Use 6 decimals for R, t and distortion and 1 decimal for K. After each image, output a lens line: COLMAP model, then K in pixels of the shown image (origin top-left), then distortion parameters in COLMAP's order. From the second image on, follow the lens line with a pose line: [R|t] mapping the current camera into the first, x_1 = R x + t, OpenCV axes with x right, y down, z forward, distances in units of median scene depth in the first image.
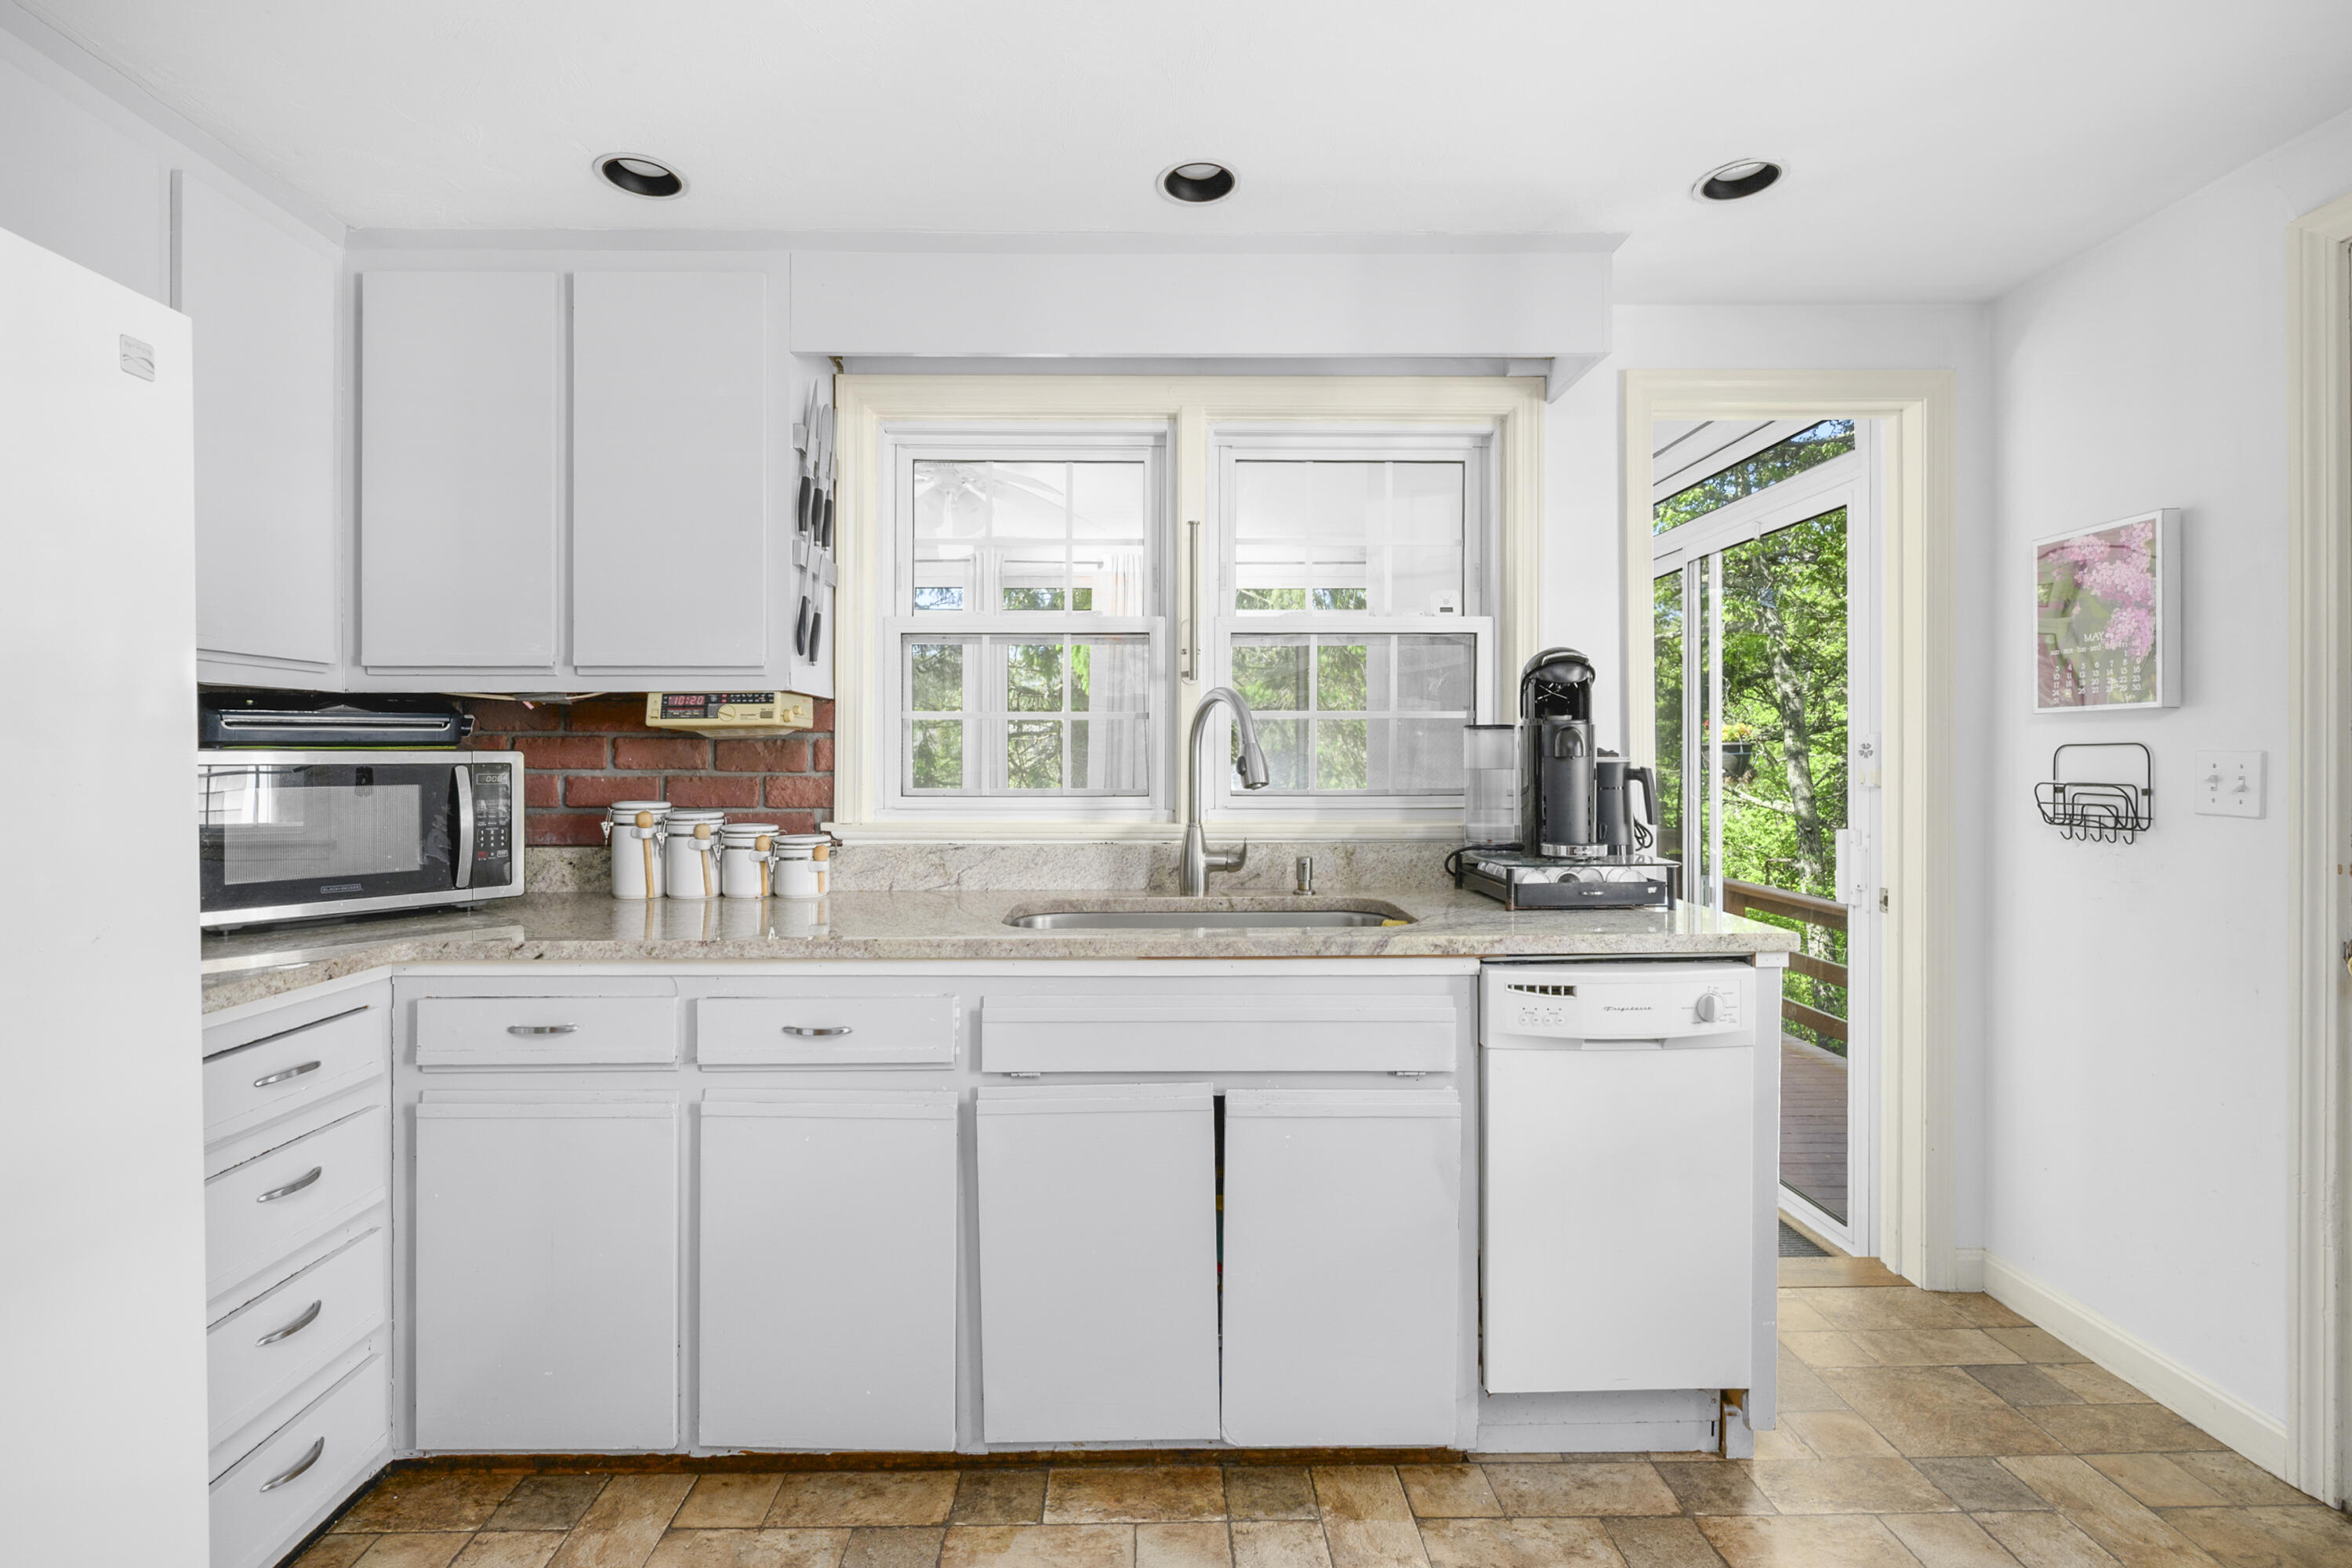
lens RADIAL K [[1076.3, 0, 1174.4], [0, 1076.3, 759.2], [0, 0, 1]] dist [-0.000754, -0.000174]
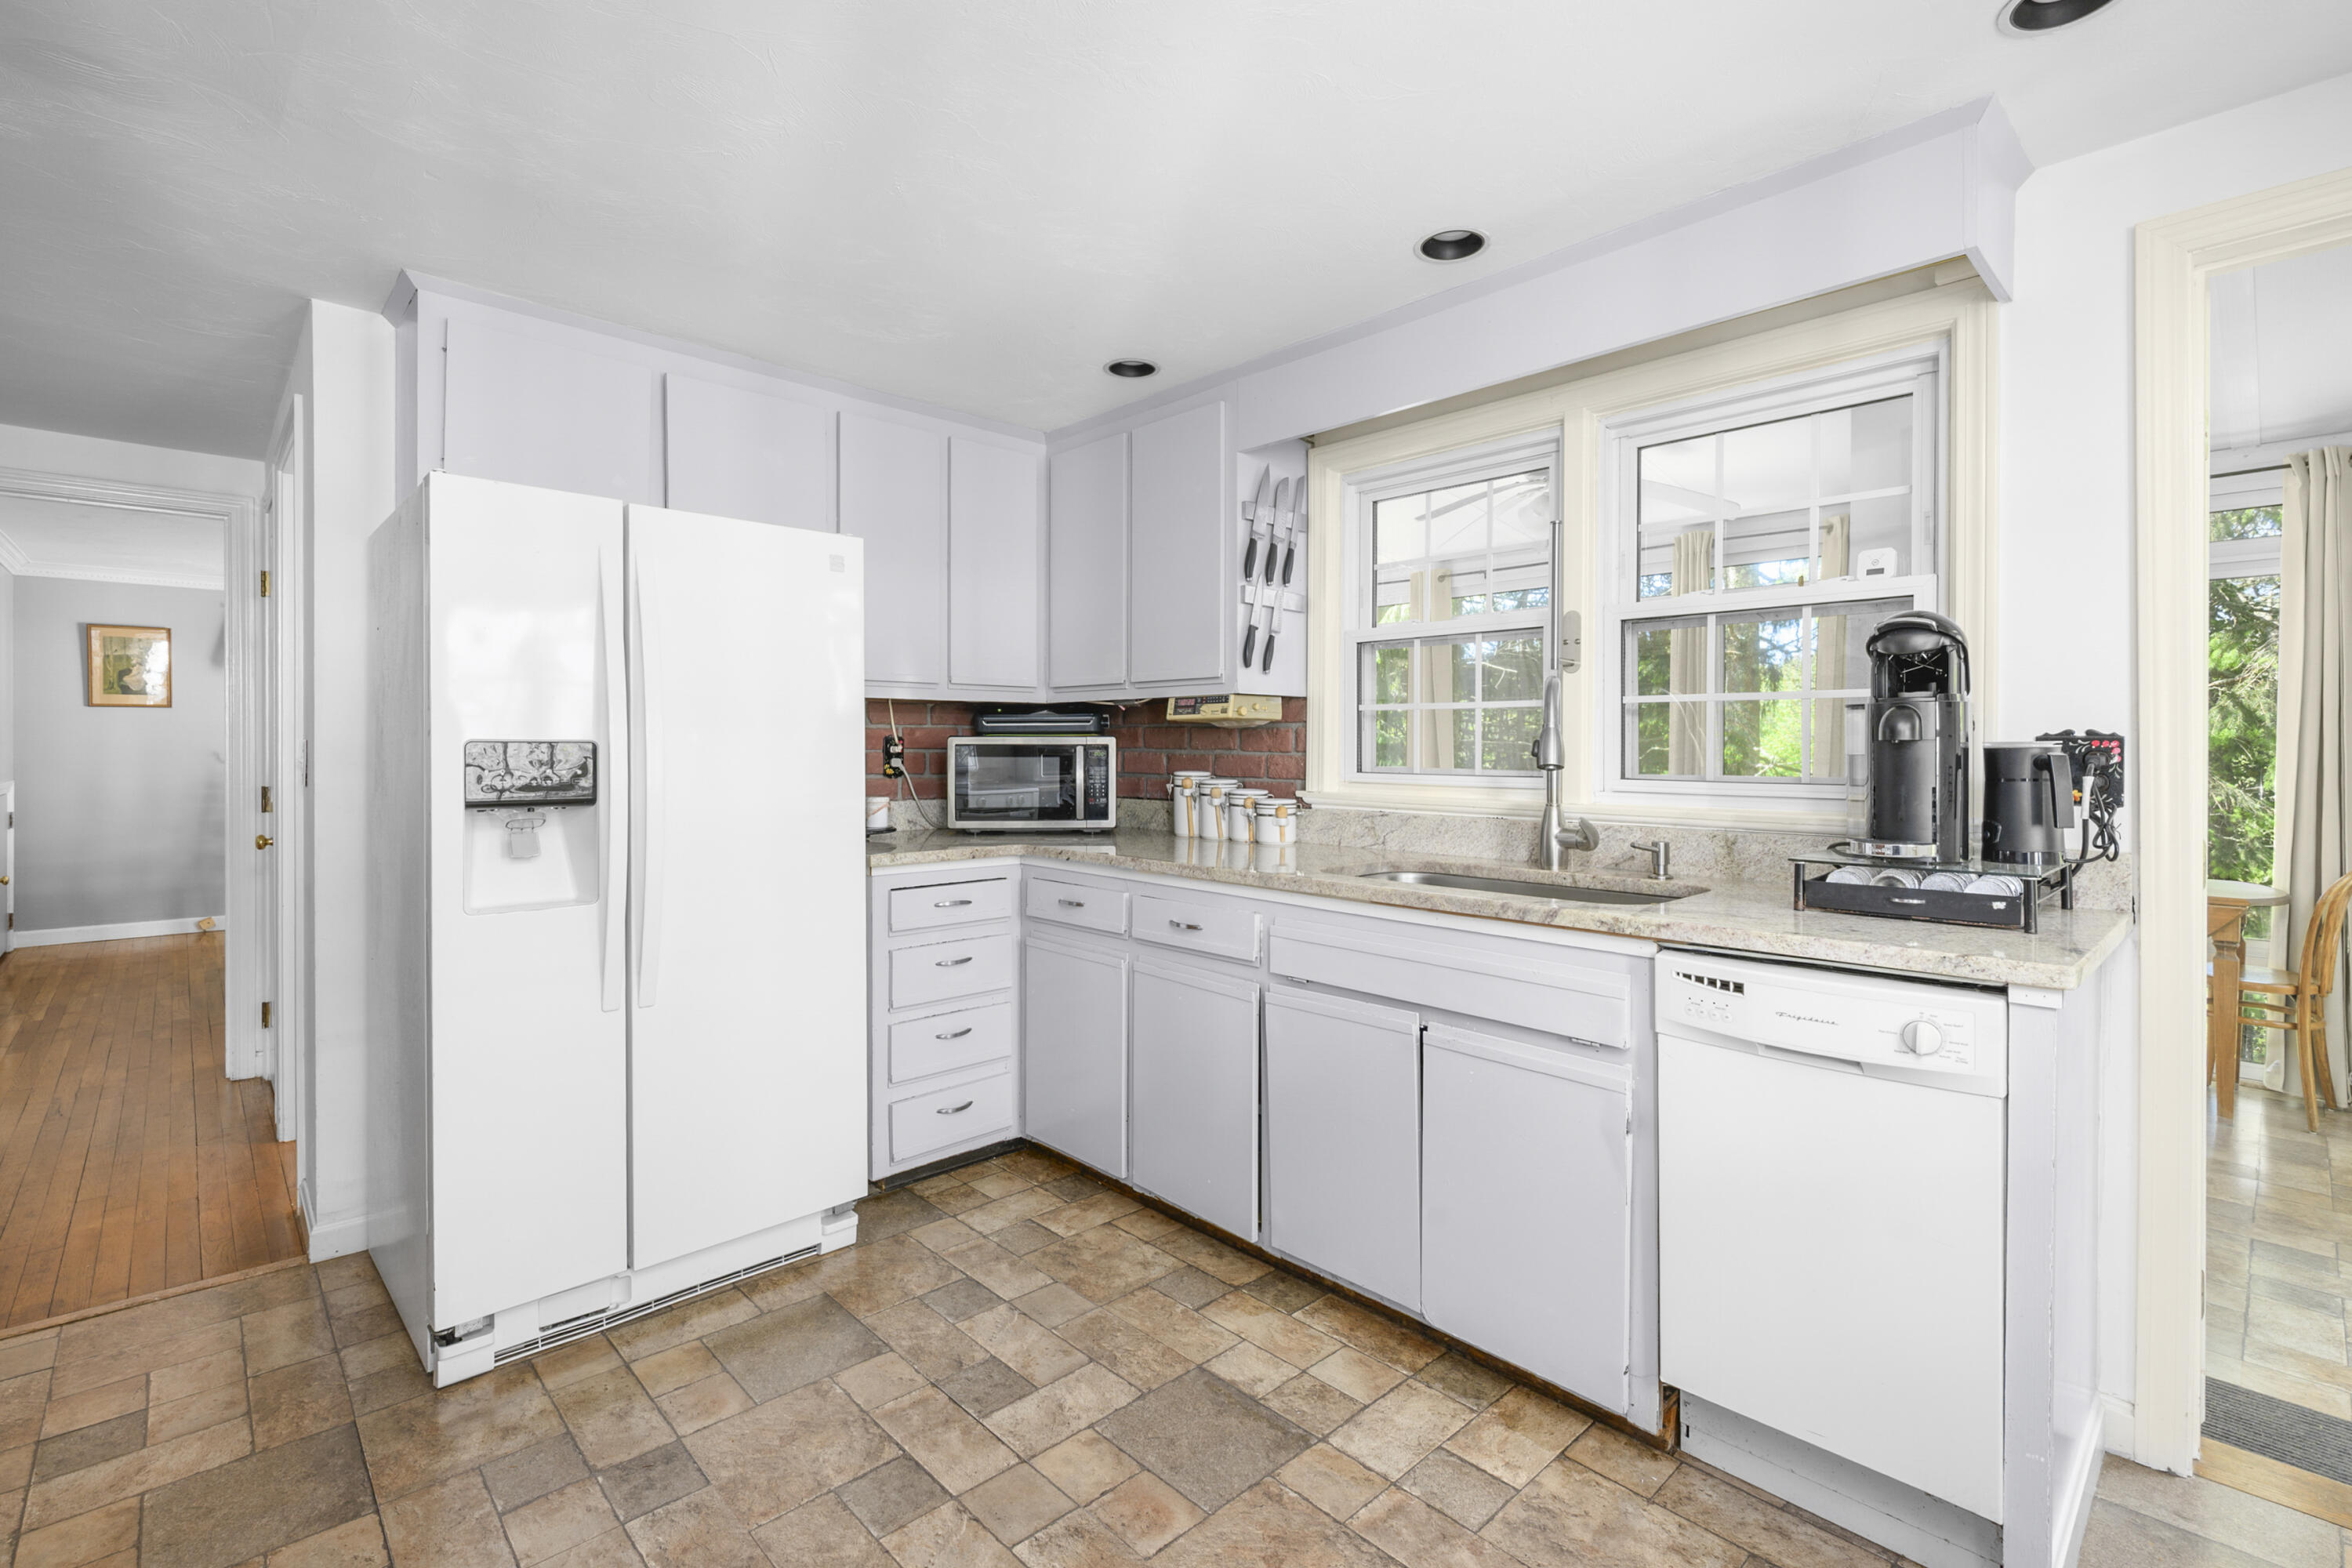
lens RADIAL K [[1053.1, 0, 1185.9], [0, 1053.1, 752.3], [0, 0, 1]] dist [0.001191, 0.000775]
pose [[0.680421, 0.007790, -0.732780, 0.601169], [-0.003099, 0.999965, 0.007753, 0.002677], [0.732815, -0.003004, 0.680421, 0.015857]]
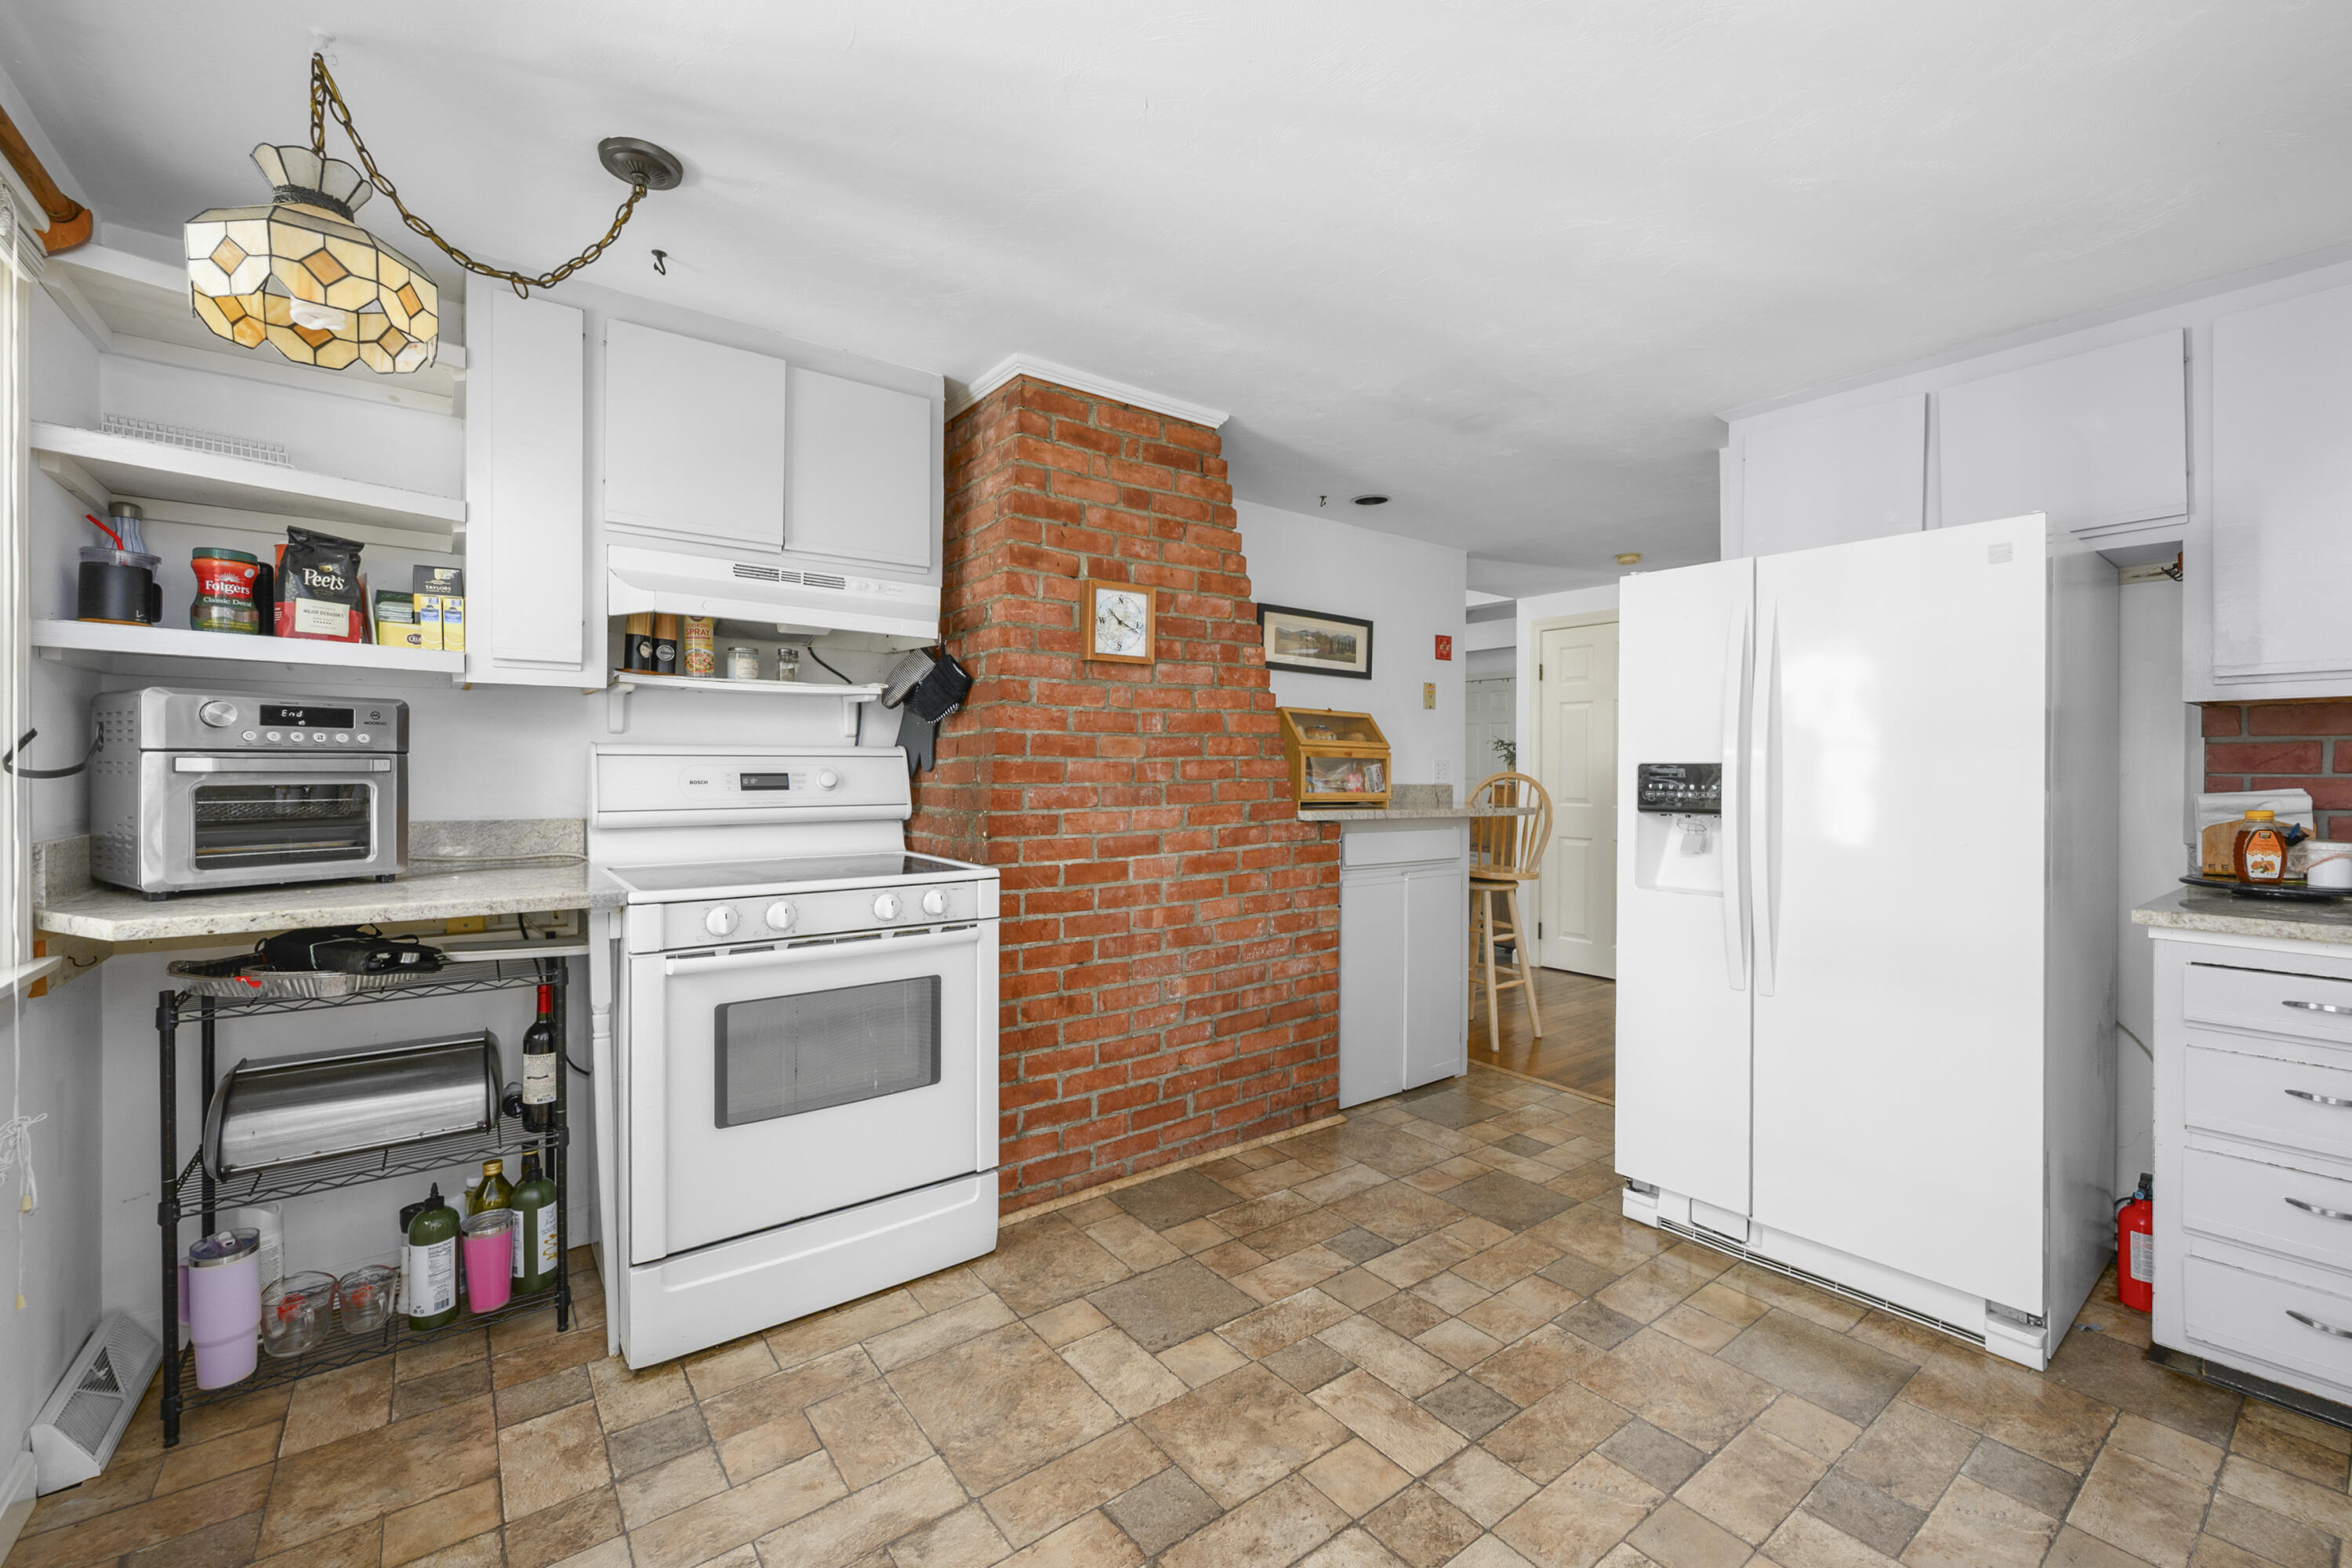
lens RADIAL K [[959.5, 0, 1182.3], [0, 959.5, 778.2], [0, 0, 1]] dist [-0.000894, 0.000036]
pose [[-0.802270, 0.003714, -0.596950, 0.647730], [0.001087, 0.999988, 0.004761, 0.011349], [0.596961, 0.003171, -0.802264, 0.781973]]
